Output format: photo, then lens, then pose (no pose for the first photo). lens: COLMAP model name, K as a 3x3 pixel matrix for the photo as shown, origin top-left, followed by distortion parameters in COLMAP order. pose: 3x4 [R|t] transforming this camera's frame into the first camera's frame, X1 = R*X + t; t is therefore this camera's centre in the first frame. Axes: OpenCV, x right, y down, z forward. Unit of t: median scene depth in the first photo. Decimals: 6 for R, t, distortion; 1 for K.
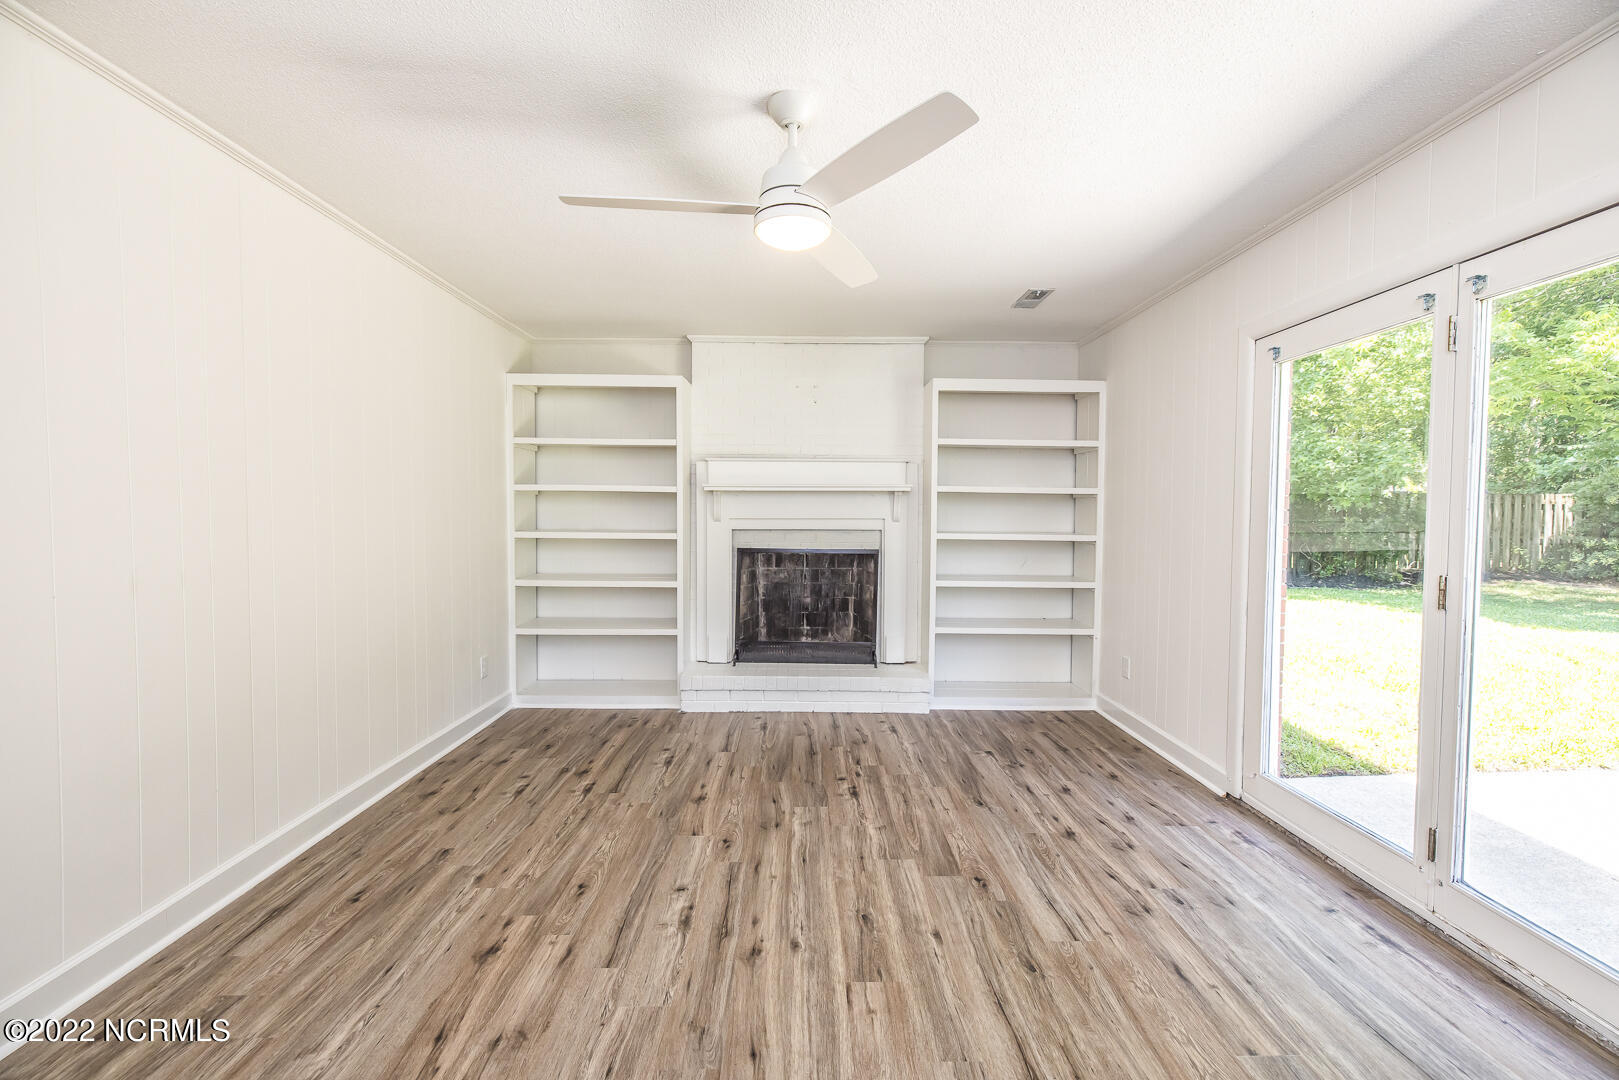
lens RADIAL K [[675.3, 0, 813.7], [0, 675.3, 533.7], [0, 0, 1]] dist [-0.000344, 0.000169]
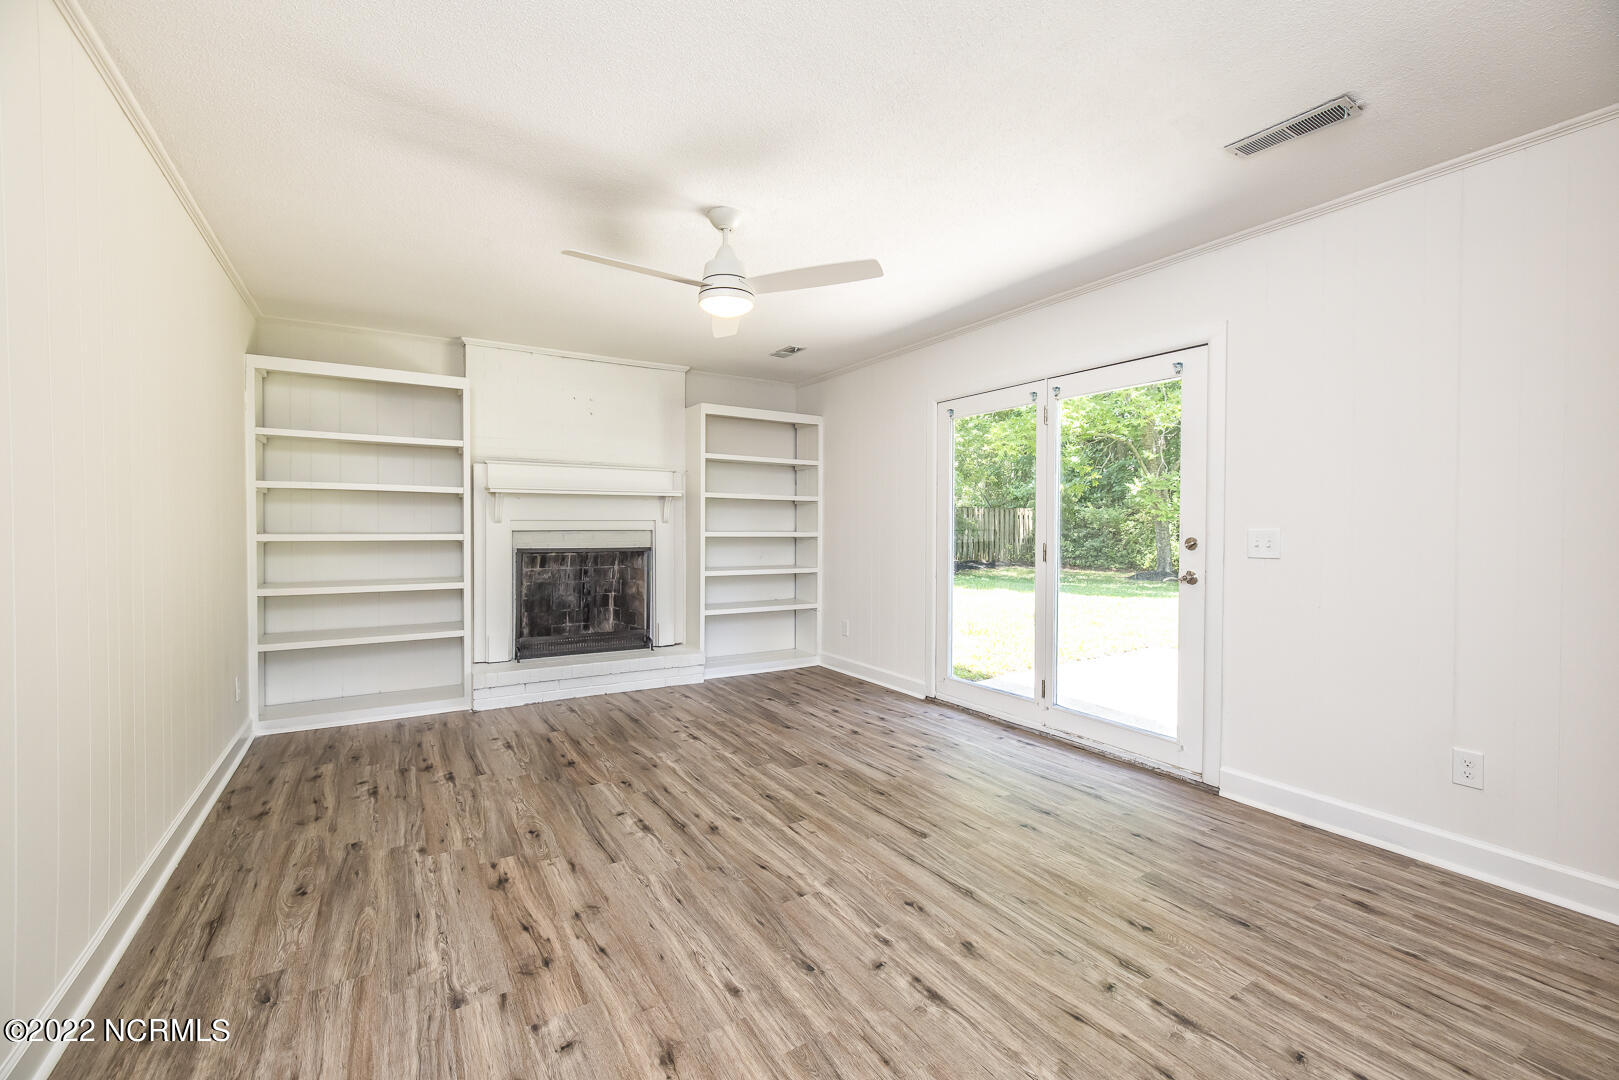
lens RADIAL K [[675.3, 0, 813.7], [0, 675.3, 533.7], [0, 0, 1]] dist [-0.000344, 0.000169]
pose [[0.853816, -0.011204, 0.520455, -0.358966], [0.020359, 0.999722, -0.011877, 0.026898], [-0.520177, 0.020737, 0.853807, -0.162410]]
